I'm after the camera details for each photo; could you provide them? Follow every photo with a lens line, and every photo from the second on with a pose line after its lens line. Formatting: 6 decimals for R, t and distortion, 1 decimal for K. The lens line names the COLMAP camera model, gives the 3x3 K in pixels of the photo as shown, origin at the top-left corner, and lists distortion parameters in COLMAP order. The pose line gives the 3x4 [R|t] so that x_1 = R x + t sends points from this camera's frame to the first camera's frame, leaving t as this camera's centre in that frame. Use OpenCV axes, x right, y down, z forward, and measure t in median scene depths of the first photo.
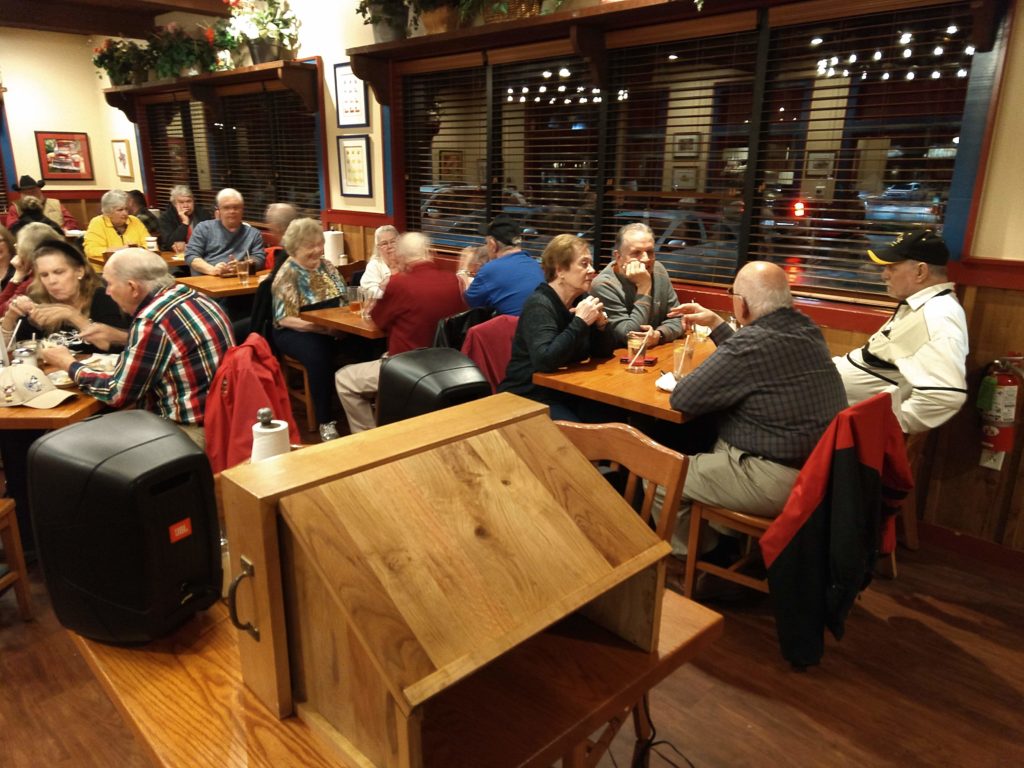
lens RADIAL K [[787.6, 0, 512.0], [0, 787.6, 384.0], [0, 0, 1]] dist [-0.040920, -0.000041]
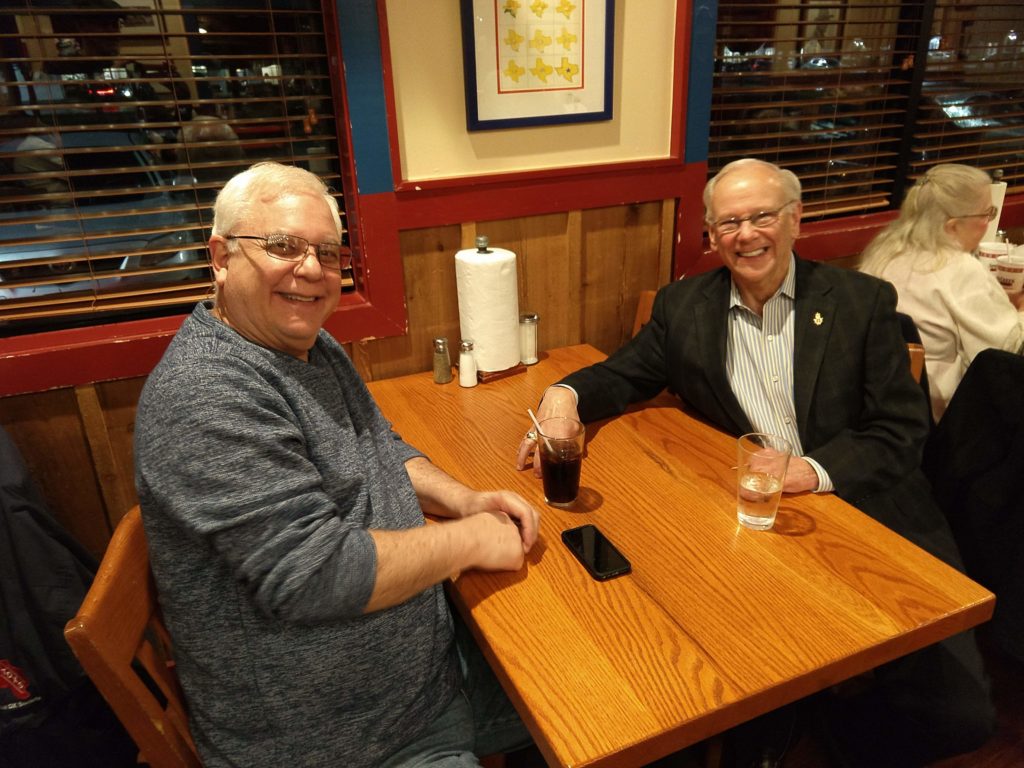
lens RADIAL K [[787.6, 0, 512.0], [0, 787.6, 384.0], [0, 0, 1]] dist [-0.040920, -0.000041]
pose [[0.363719, -0.392326, 0.844861, -0.637724], [0.283606, 0.910562, 0.300741, -0.299734], [-0.887286, 0.130222, 0.442454, 1.094349]]
